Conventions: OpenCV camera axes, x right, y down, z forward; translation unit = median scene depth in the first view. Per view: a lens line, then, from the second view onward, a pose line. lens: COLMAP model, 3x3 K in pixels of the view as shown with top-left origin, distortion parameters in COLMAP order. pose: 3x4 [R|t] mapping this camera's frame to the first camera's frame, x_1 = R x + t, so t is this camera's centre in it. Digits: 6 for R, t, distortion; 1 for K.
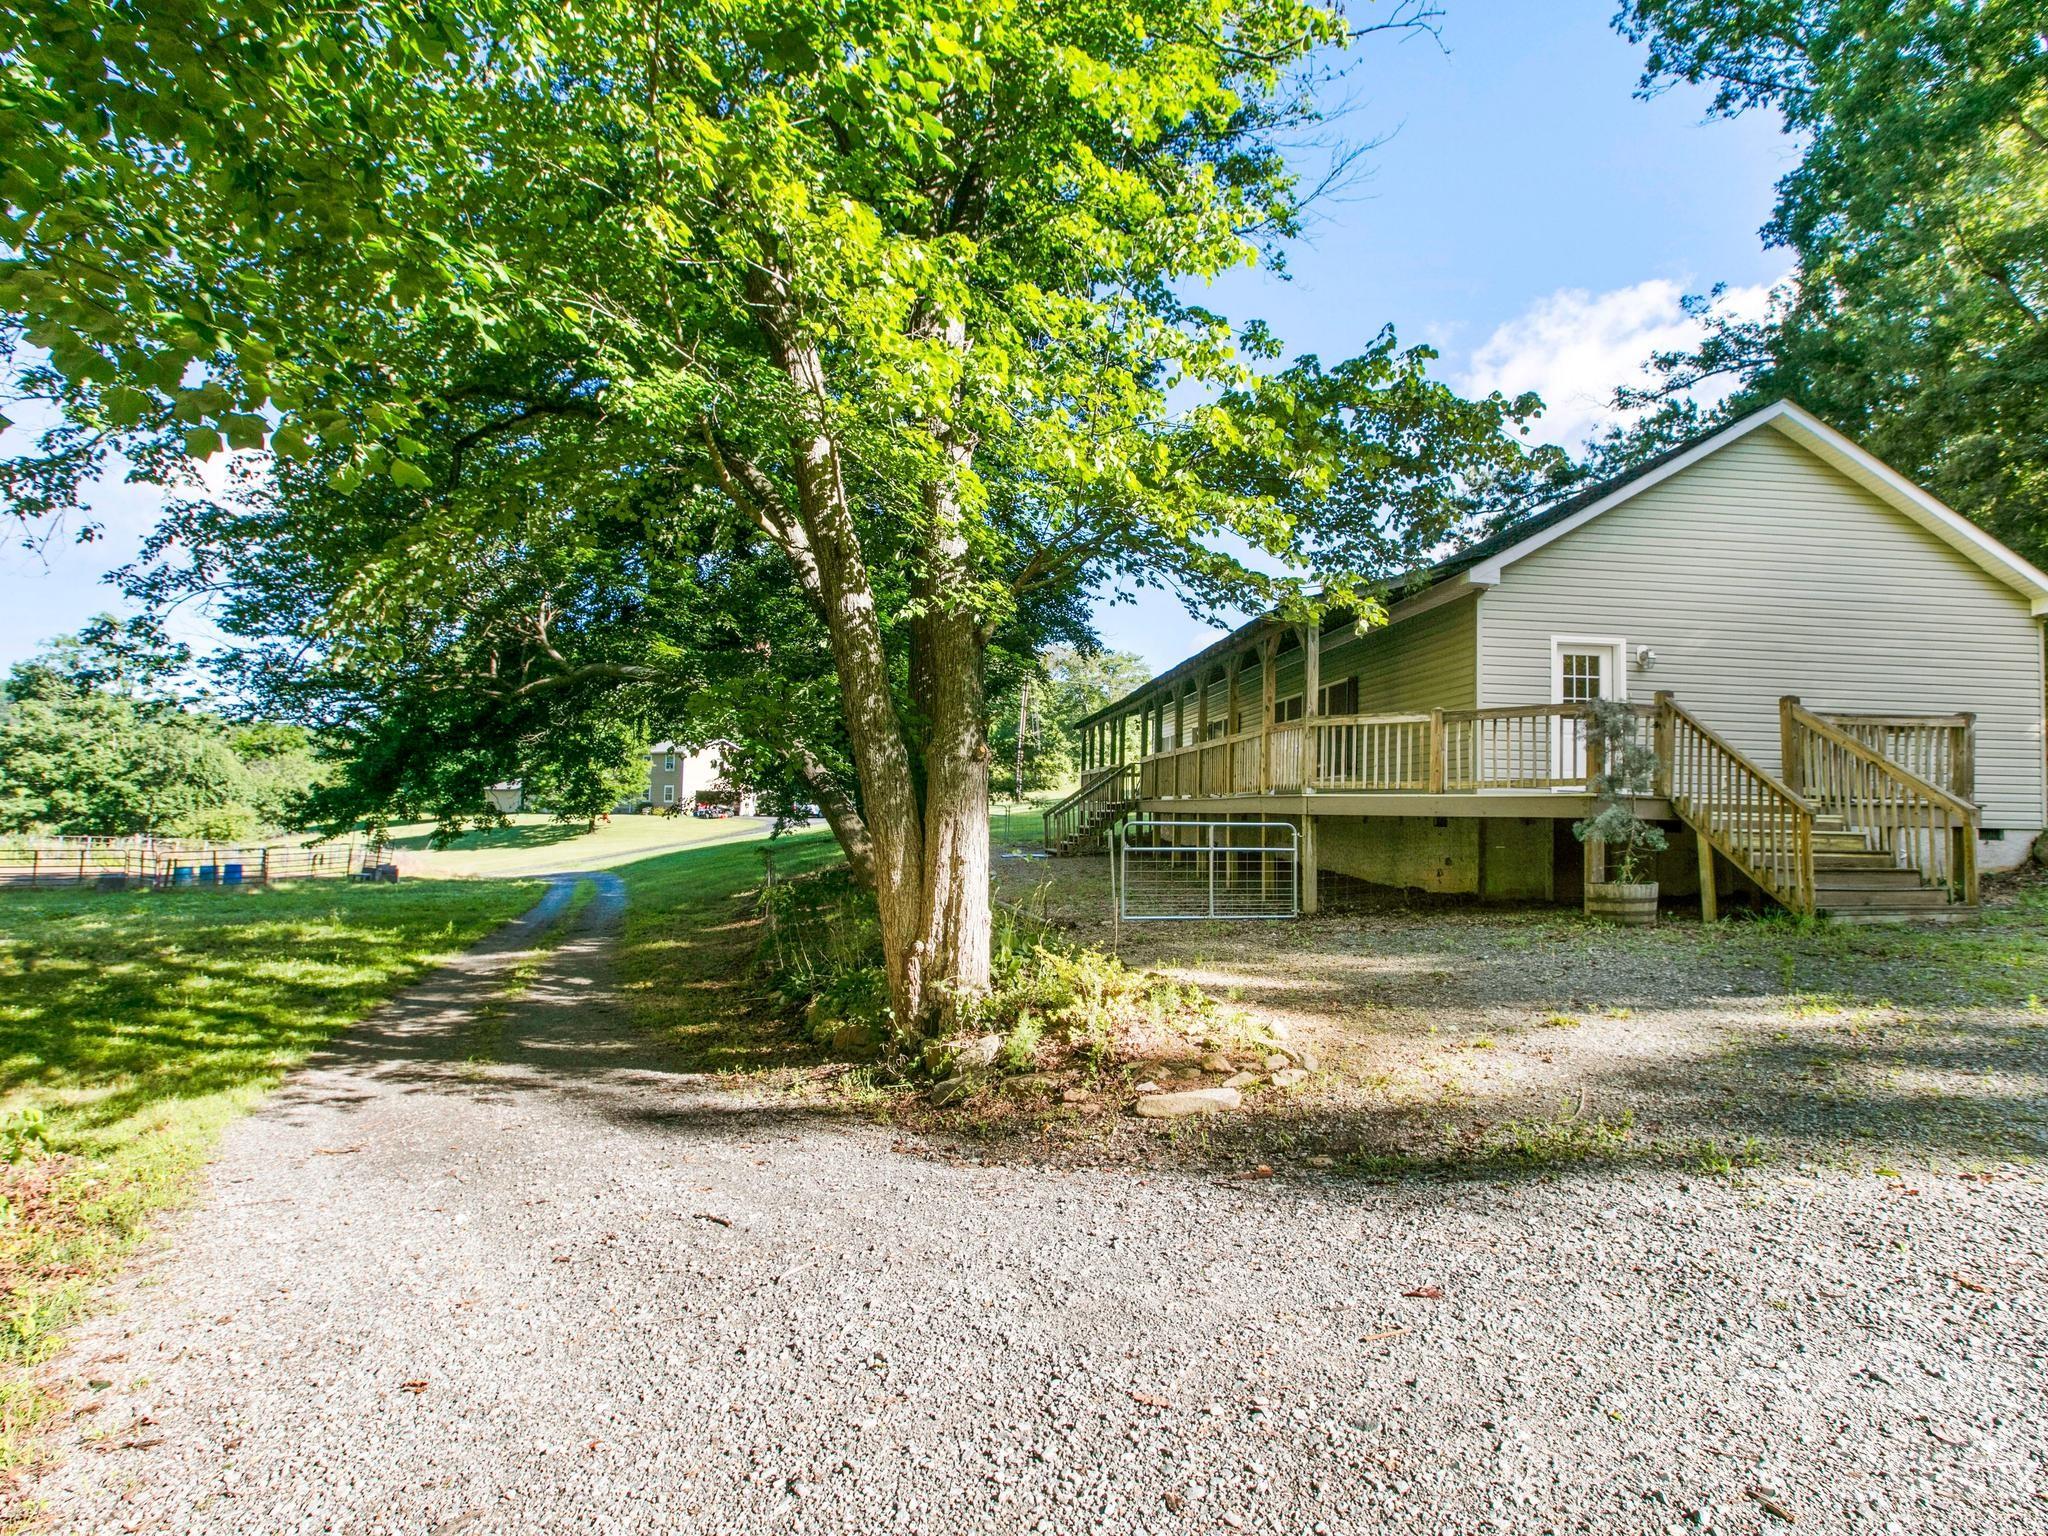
lens RADIAL K [[990.5, 0, 1024.0], [0, 990.5, 768.0], [0, 0, 1]] dist [0.001291, 0.000235]
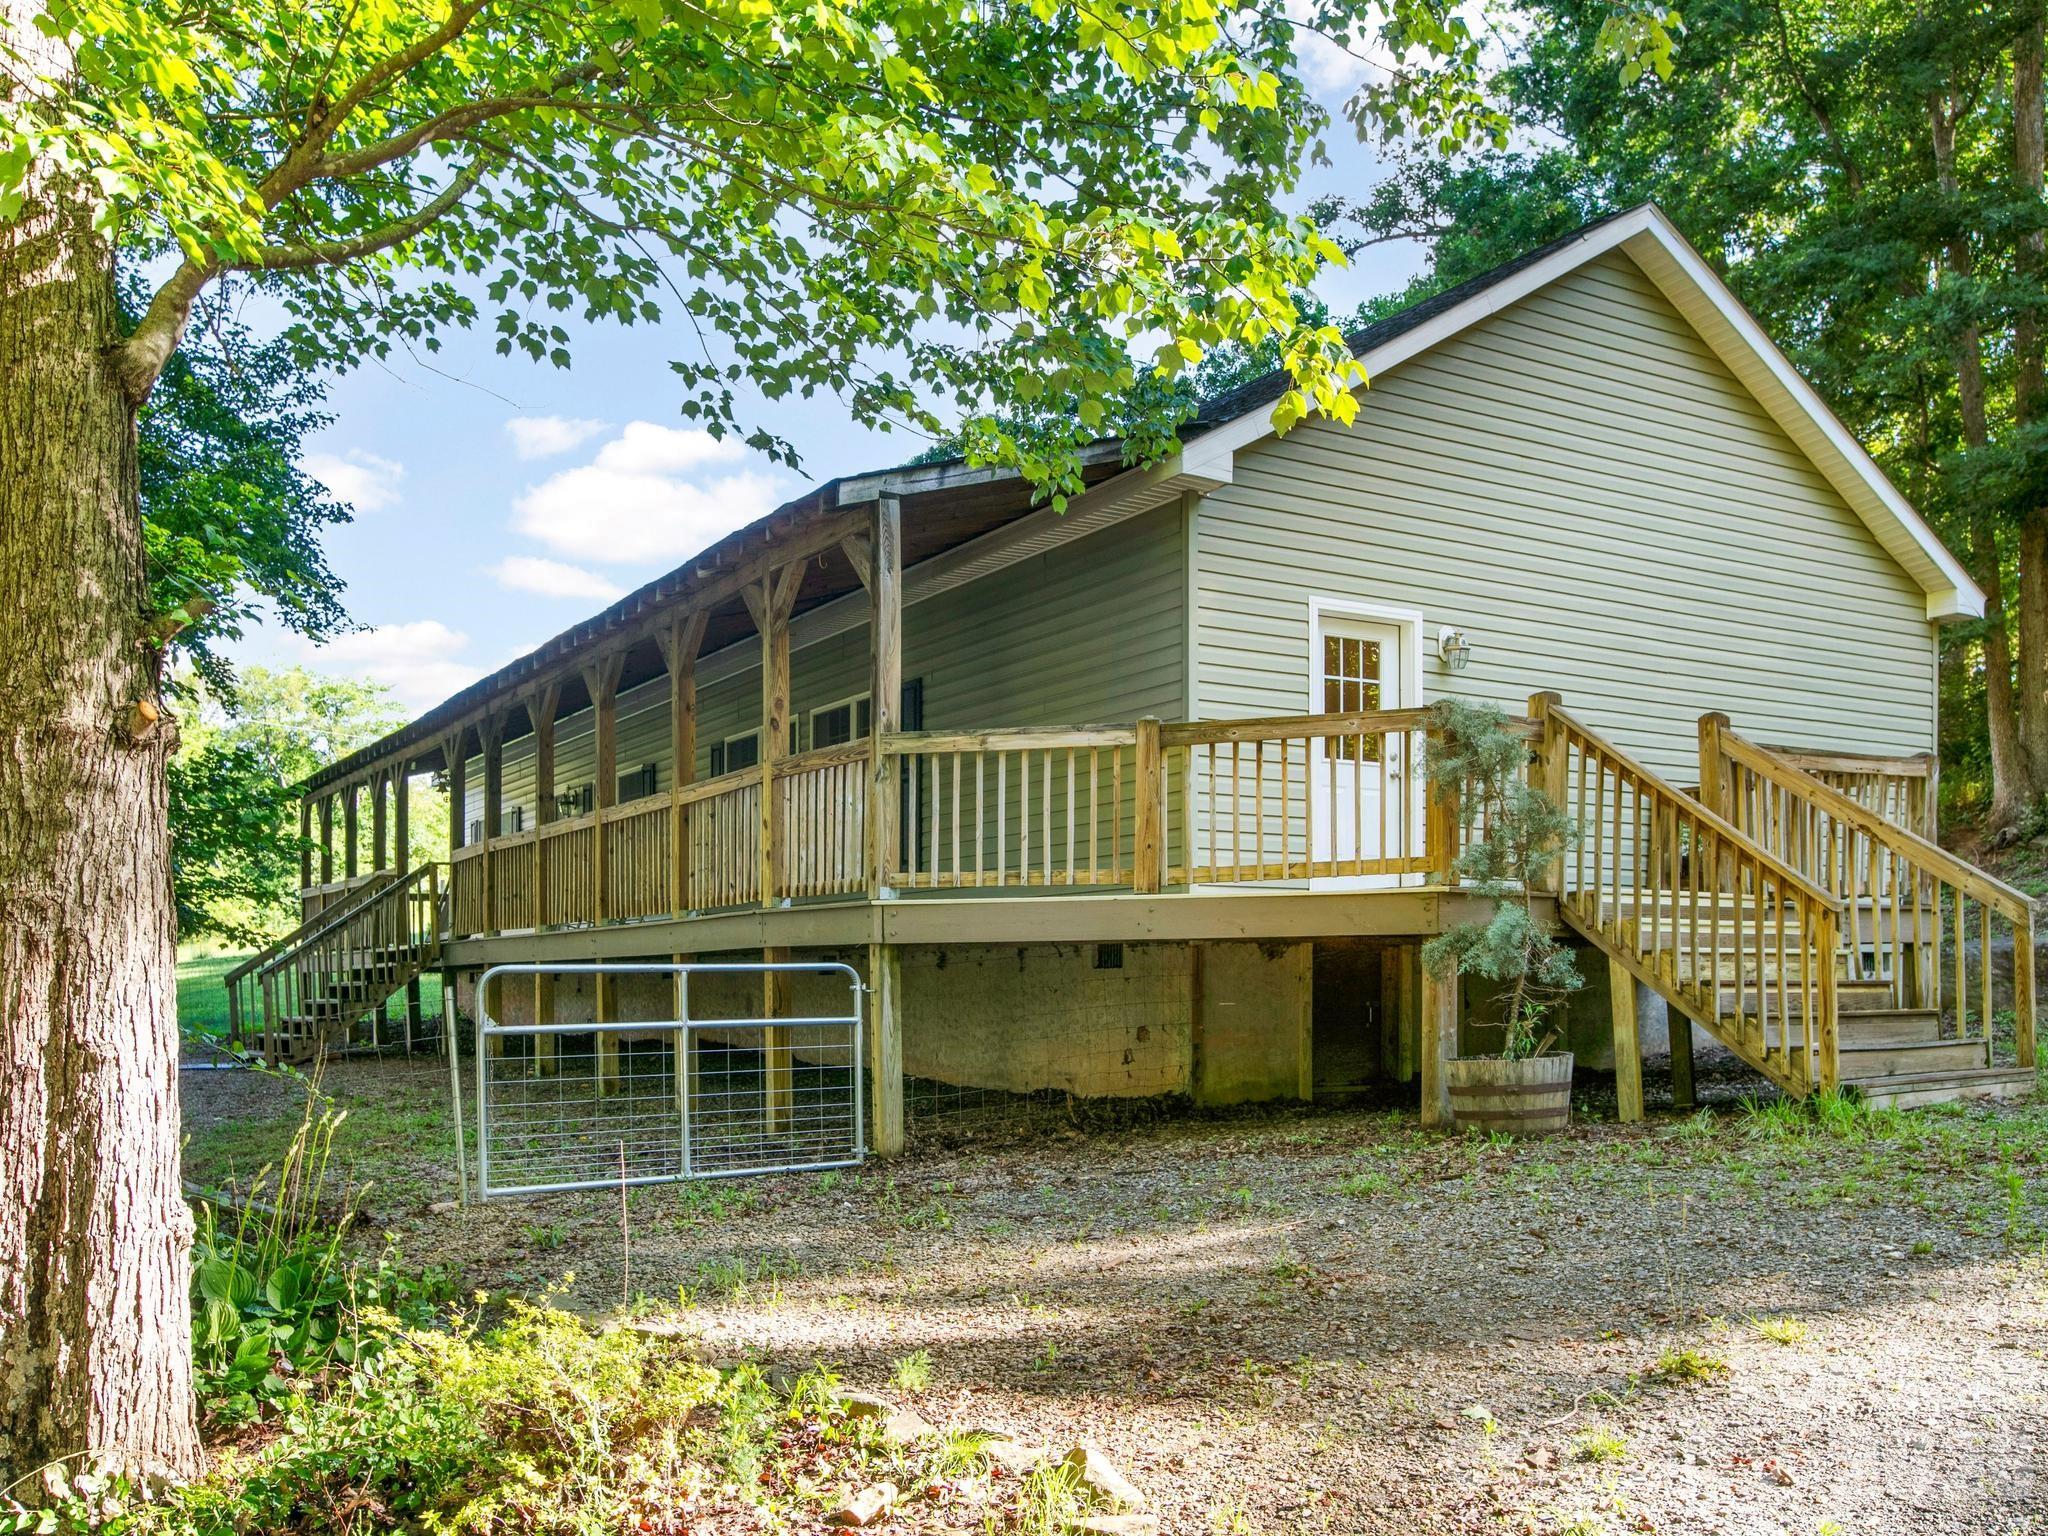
lens RADIAL K [[1841.9, 0, 1021.9], [0, 1841.9, 978.3], [0, 0, 1]] dist [-0.000248, -0.007329]
pose [[0.905314, -0.023250, 0.424106, -0.022917], [0.003711, 0.998896, 0.046840, 0.022833], [-0.424726, -0.040831, 0.904401, 0.185668]]
